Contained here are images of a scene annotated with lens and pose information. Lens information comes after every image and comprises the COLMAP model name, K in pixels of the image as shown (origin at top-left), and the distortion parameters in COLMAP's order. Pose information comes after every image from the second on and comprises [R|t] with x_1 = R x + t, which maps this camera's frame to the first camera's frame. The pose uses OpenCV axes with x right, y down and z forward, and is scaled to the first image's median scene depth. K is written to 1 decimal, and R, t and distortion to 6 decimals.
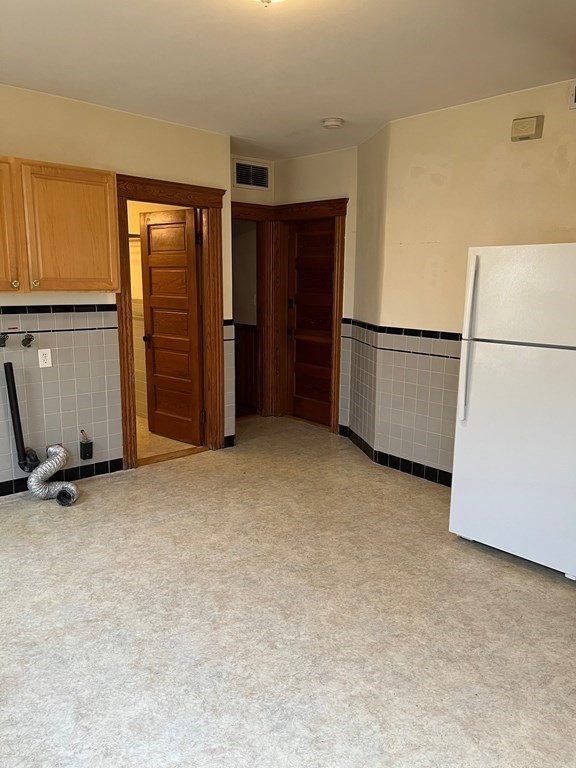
lens RADIAL K [[579.2, 0, 289.9], [0, 579.2, 387.9], [0, 0, 1]] dist [0.059251, -0.083963]
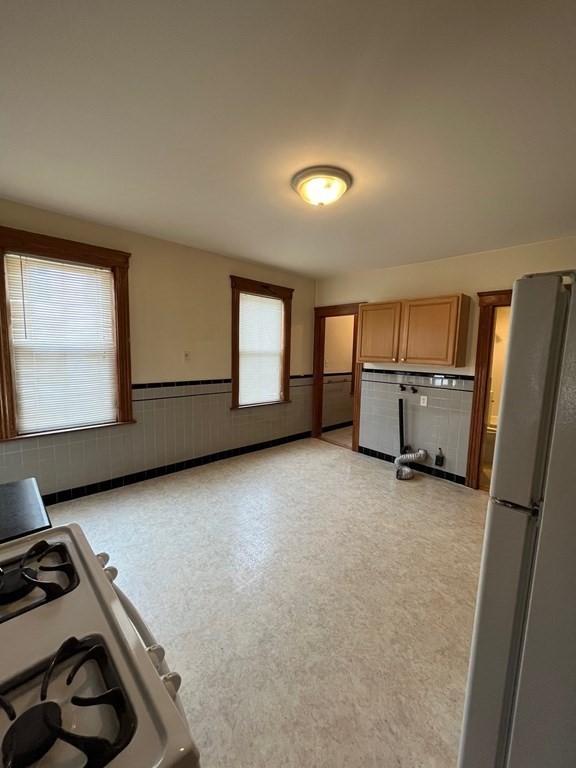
lens RADIAL K [[306.7, 0, 285.6], [0, 306.7, 378.4], [0, 0, 1]] dist [-0.008559, -0.000920]
pose [[0.018729, 0.078550, -0.996734, 0.526029], [-0.217341, 0.973390, 0.072626, -0.095177], [0.975916, 0.215271, 0.035302, 0.526397]]
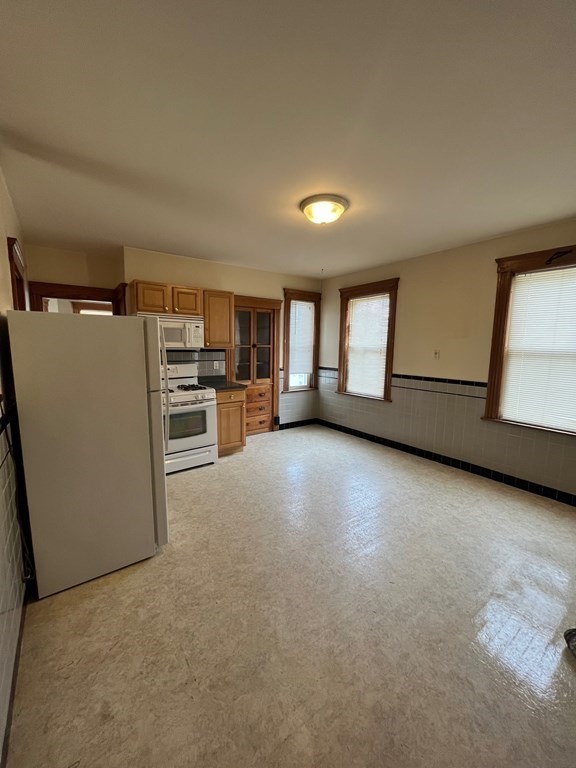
lens RADIAL K [[306.7, 0, 285.9], [0, 306.7, 382.3], [0, 0, 1]] dist [-0.008559, -0.000920]
pose [[-0.992185, -0.047751, 0.115276, -0.031062], [-0.008888, 0.948575, 0.316427, -0.247491], [-0.124458, 0.312930, -0.941587, 1.257930]]
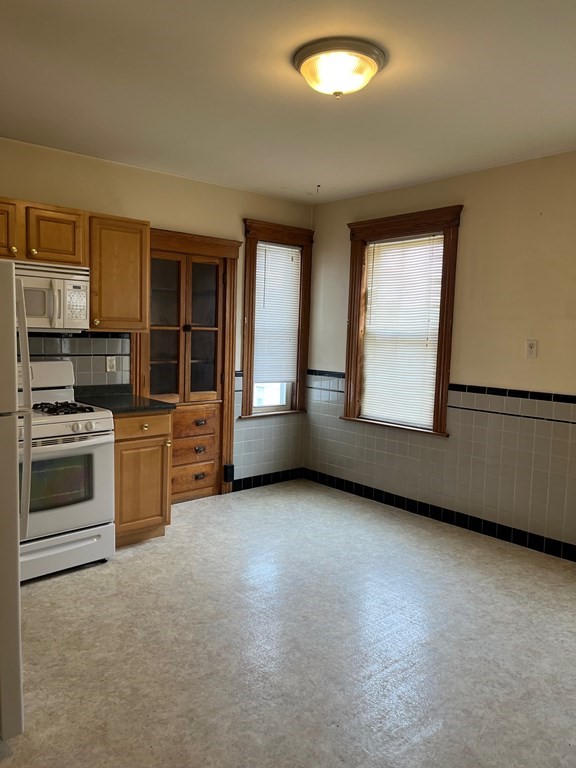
lens RADIAL K [[579.2, 0, 284.4], [0, 579.2, 378.9], [0, 0, 1]] dist [0.059251, -0.083963]
pose [[-0.998400, -0.050491, 0.025453, -0.007201], [-0.041359, 0.959059, 0.280171, -0.242172], [-0.038557, 0.278670, -0.959613, 1.249196]]
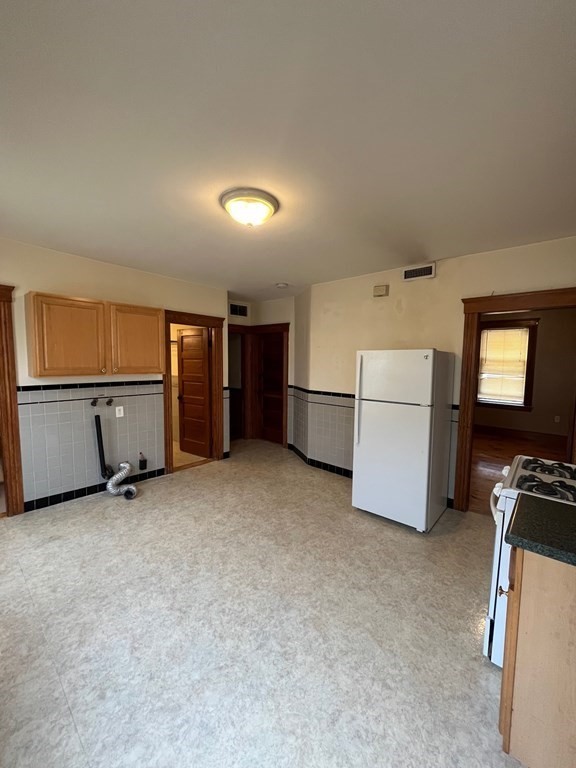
lens RADIAL K [[306.7, 0, 288.3], [0, 306.7, 385.2], [0, 0, 1]] dist [-0.008559, -0.000920]
pose [[0.994811, -0.010214, 0.101222, -0.011685], [0.020827, 0.994322, -0.104352, -0.024091], [-0.099581, 0.105919, 0.989376, 0.040185]]
